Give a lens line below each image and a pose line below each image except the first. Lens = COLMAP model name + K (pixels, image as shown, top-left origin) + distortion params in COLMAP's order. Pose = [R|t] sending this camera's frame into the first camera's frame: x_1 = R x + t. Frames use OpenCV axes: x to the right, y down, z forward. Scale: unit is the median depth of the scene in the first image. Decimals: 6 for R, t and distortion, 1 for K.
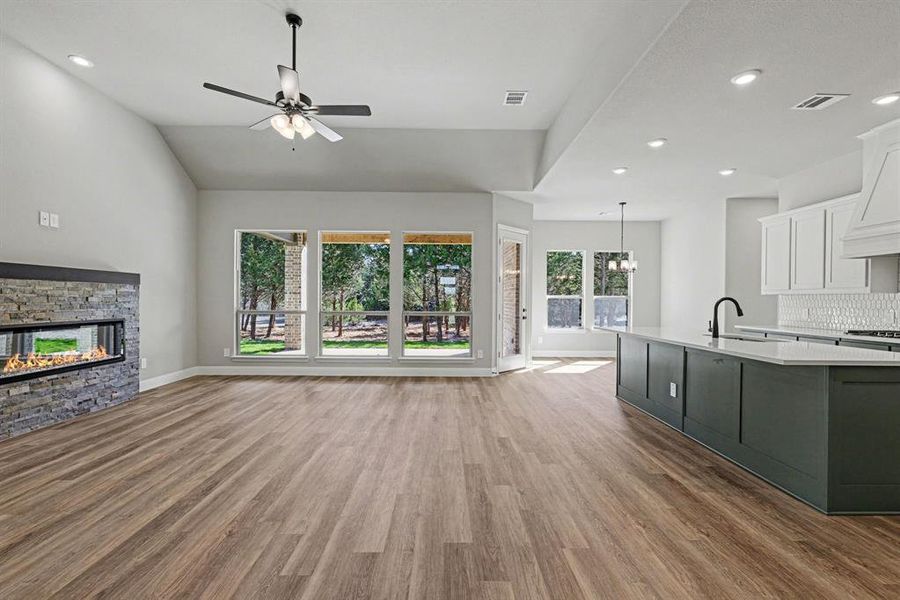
lens RADIAL K [[388.6, 0, 450.3], [0, 388.6, 301.7], [0, 0, 1]] dist [-0.000308, -0.000168]
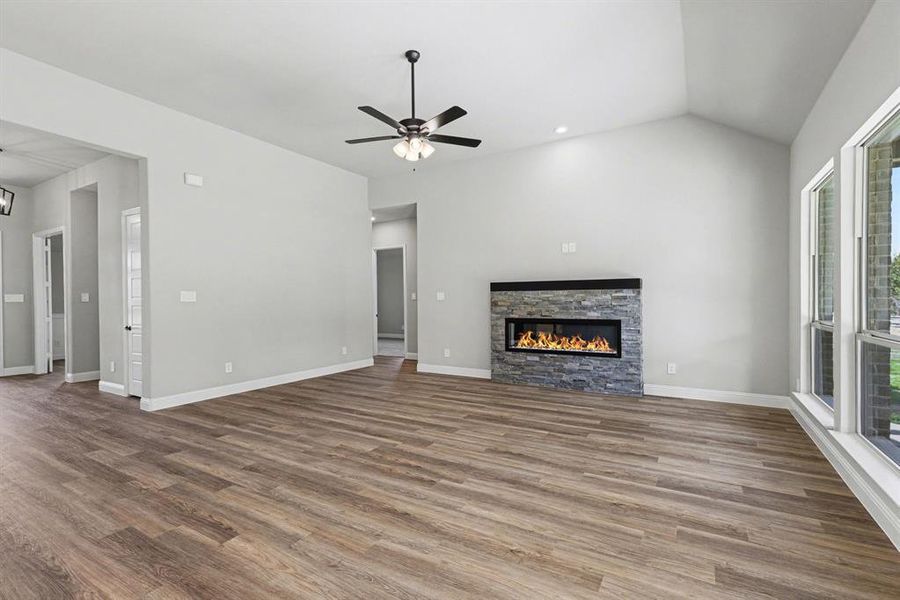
lens RADIAL K [[370.1, 0, 450.0], [0, 370.1, 300.0], [0, 0, 1]] dist [0.000068, 0.000018]
pose [[-0.474755, -0.005211, -0.880103, 0.396352], [-0.001978, 0.999986, -0.004854, -0.009672], [0.880116, -0.000564, -0.474759, 1.302375]]
